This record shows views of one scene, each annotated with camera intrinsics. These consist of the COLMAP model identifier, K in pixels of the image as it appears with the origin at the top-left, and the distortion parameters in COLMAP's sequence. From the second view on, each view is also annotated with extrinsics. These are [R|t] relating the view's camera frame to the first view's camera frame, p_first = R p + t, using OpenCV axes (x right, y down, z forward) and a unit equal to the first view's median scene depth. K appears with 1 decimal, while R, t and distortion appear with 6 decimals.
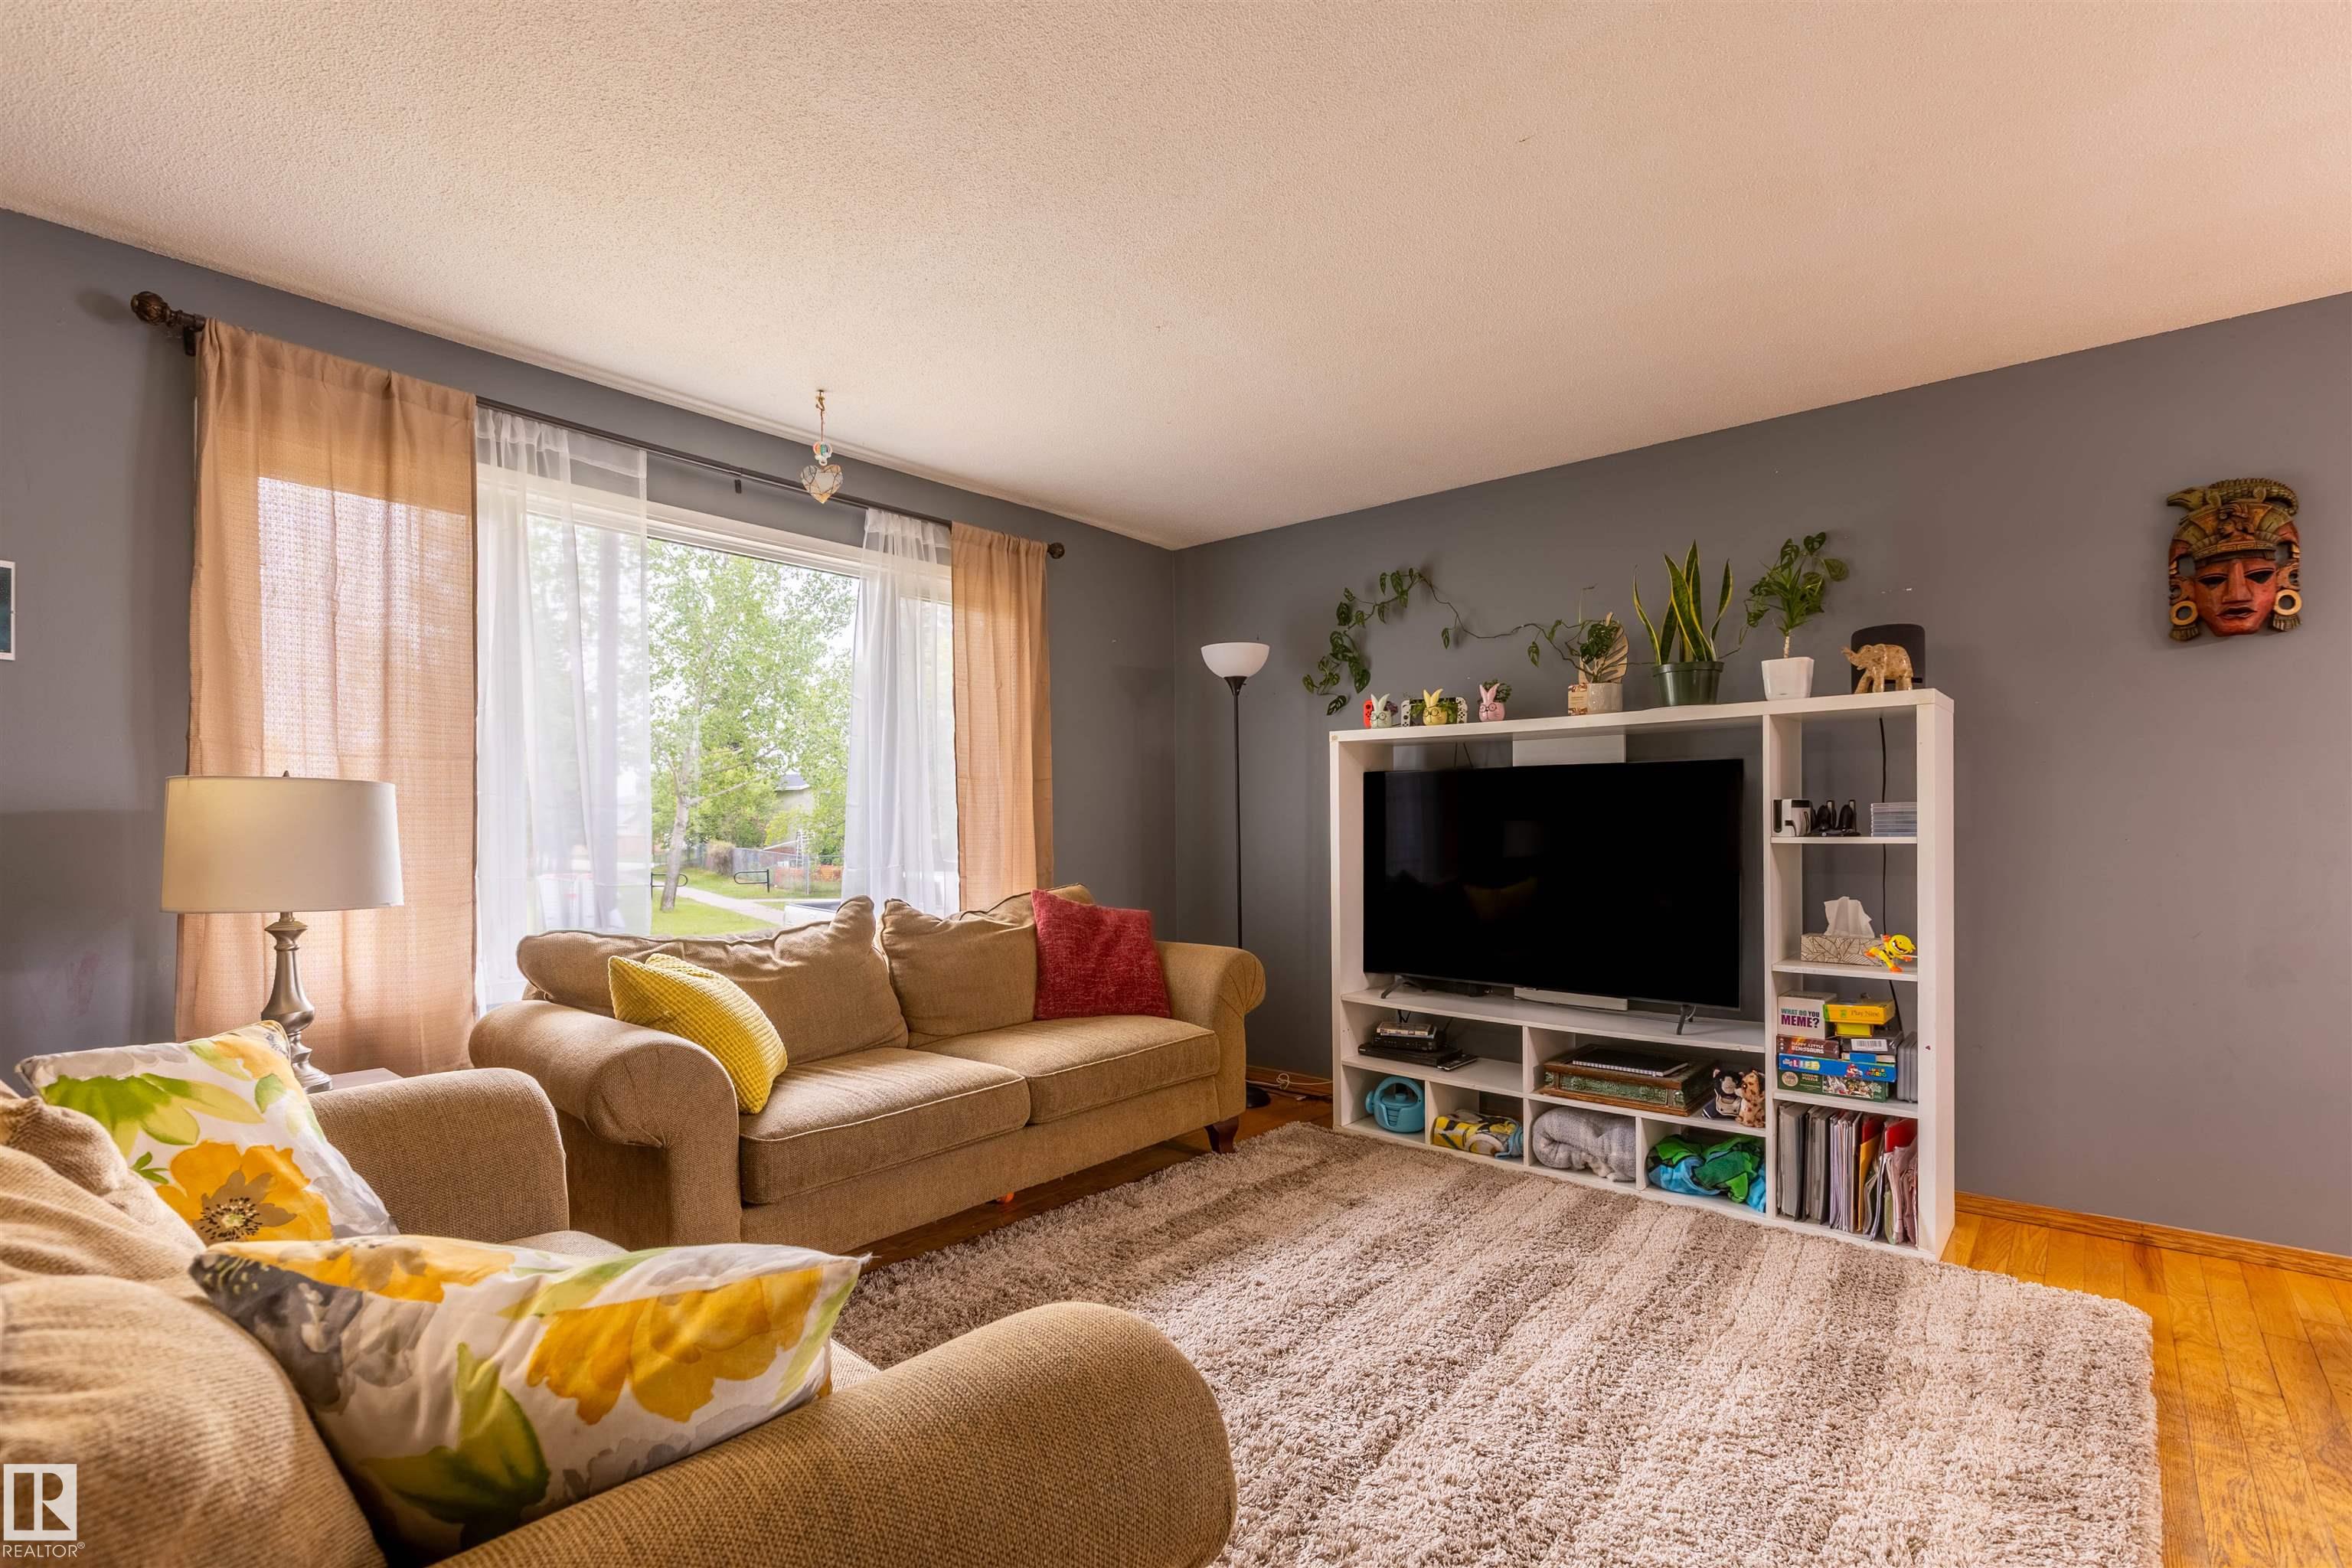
lens RADIAL K [[1080.4, 0, 1196.1], [0, 1080.4, 822.9], [0, 0, 1]] dist [-0.000228, -0.000976]
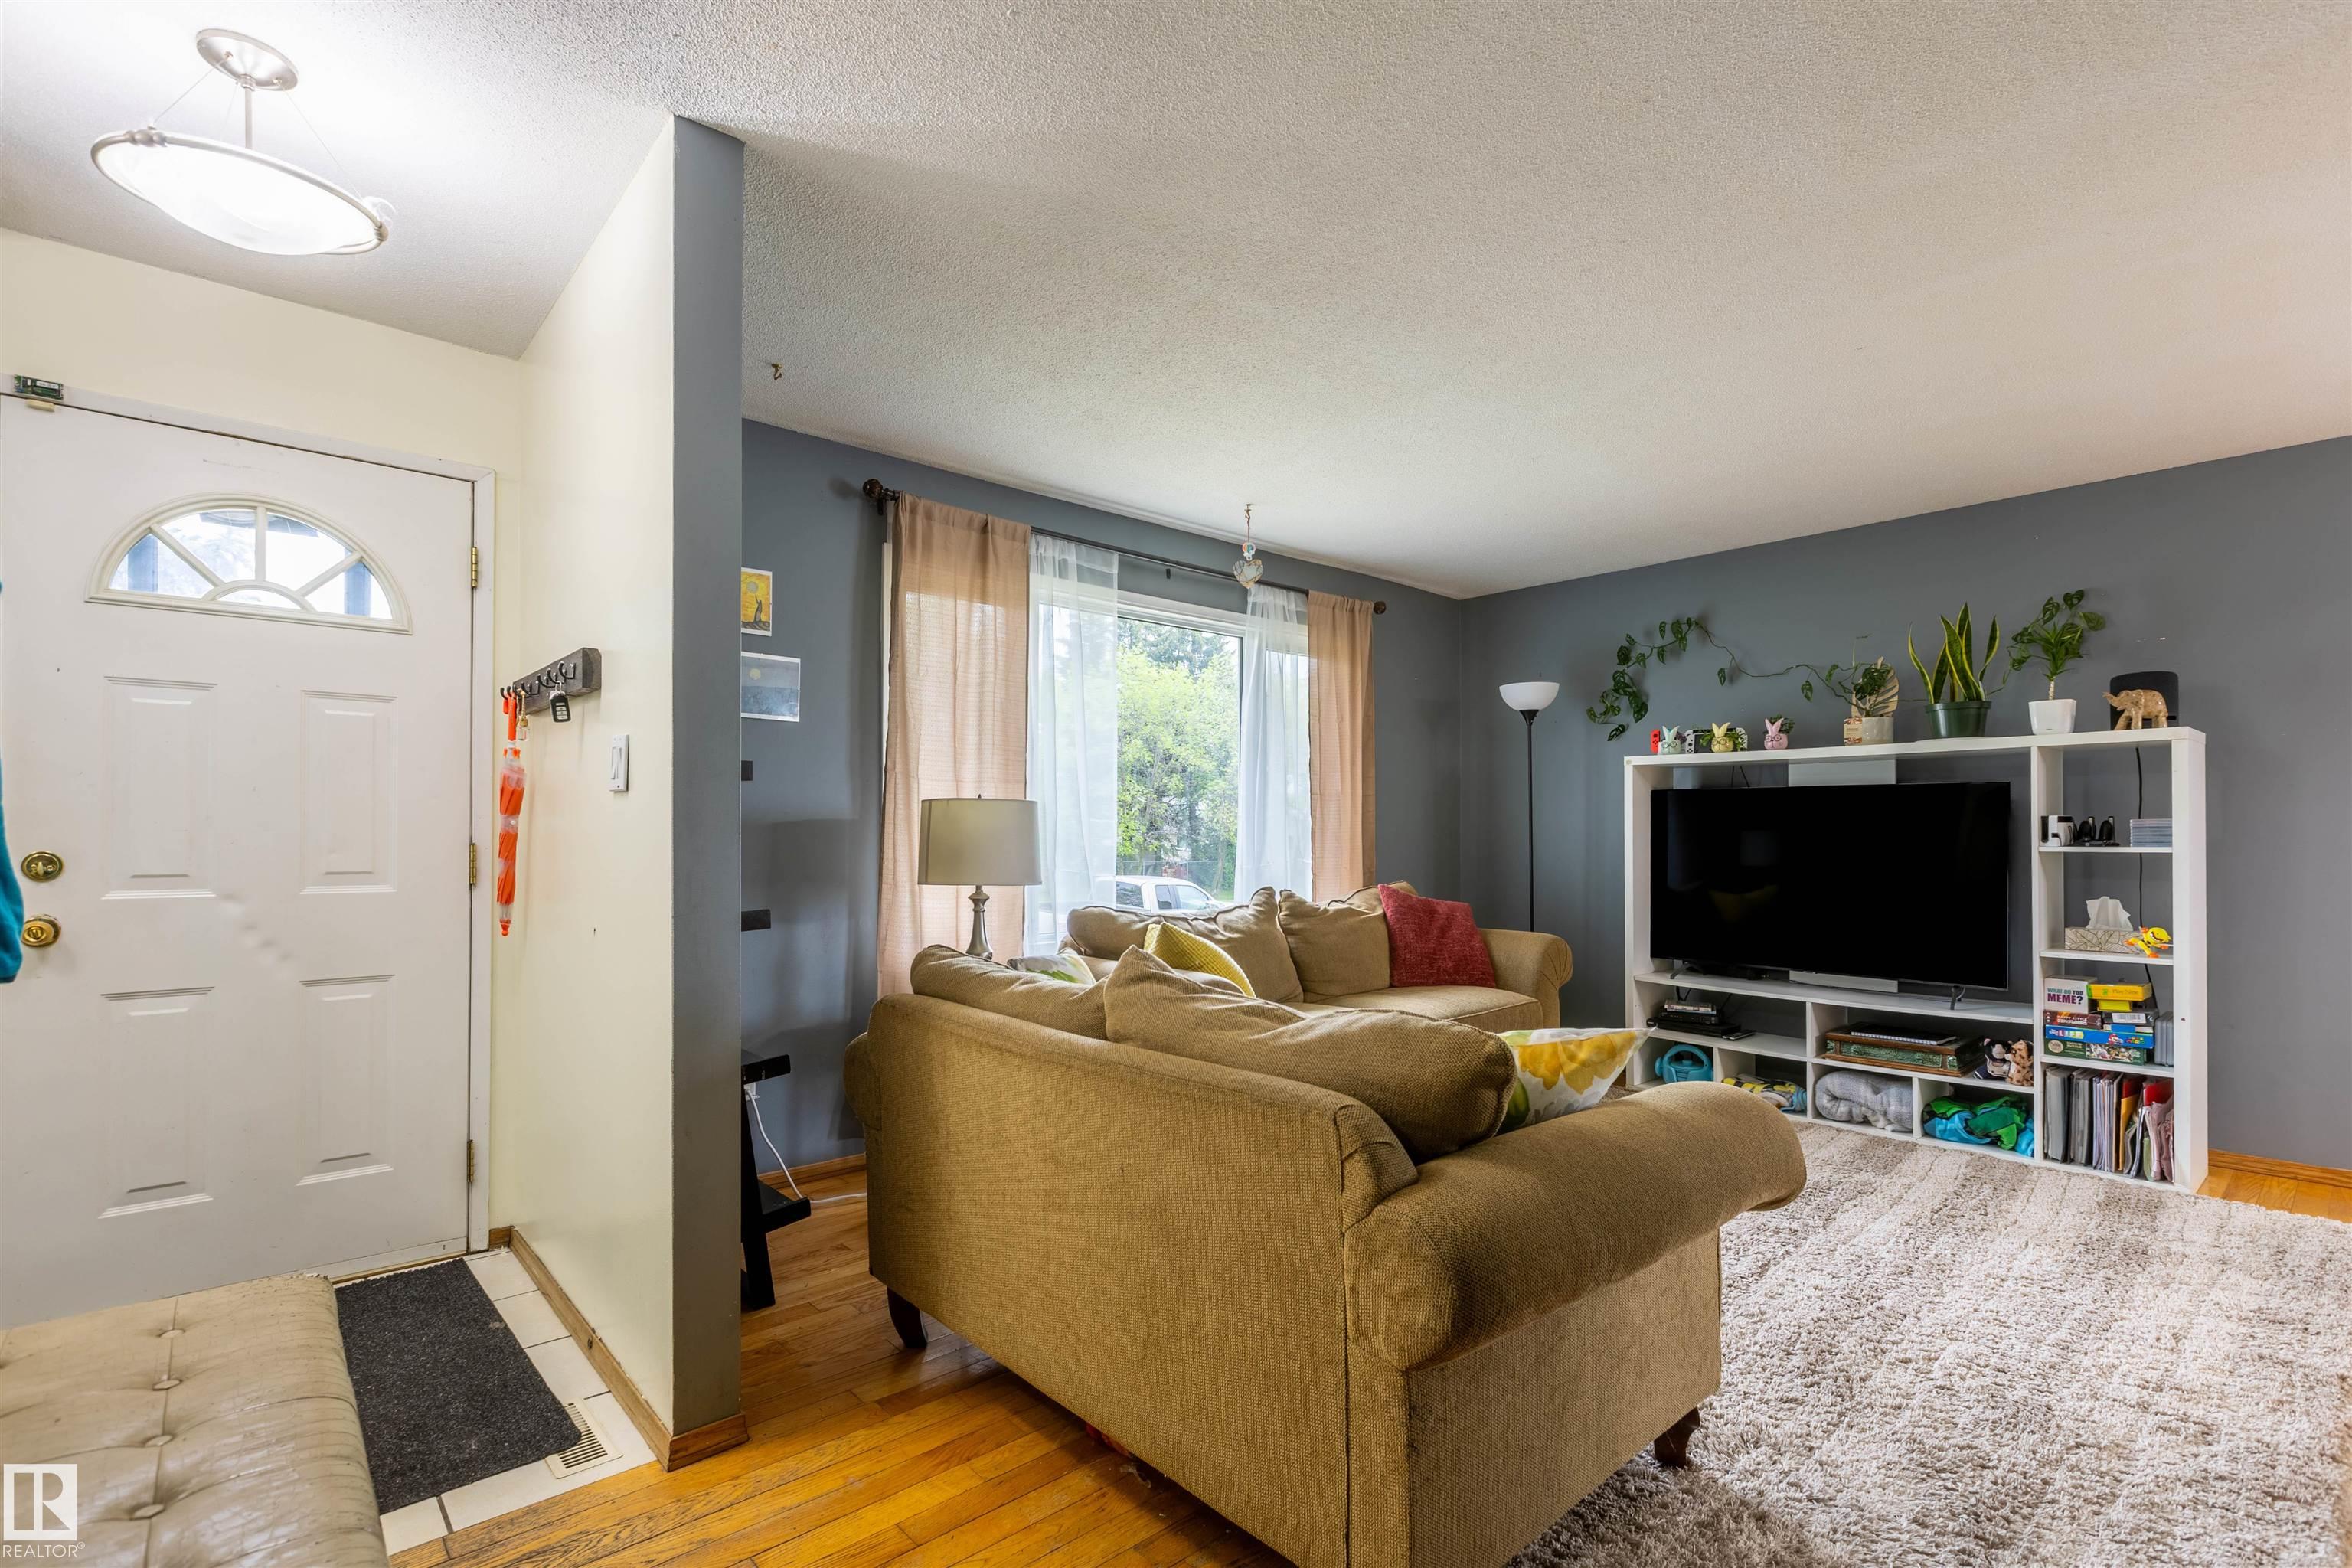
lens RADIAL K [[1093.6, 0, 1182.2], [0, 1093.6, 817.5], [0, 0, 1]] dist [-0.000493, -0.000906]
pose [[0.989998, 0.004896, -0.140993, -0.240872], [-0.006682, 0.999903, -0.012194, 0.001440], [0.140920, 0.013015, 0.989935, -0.343963]]
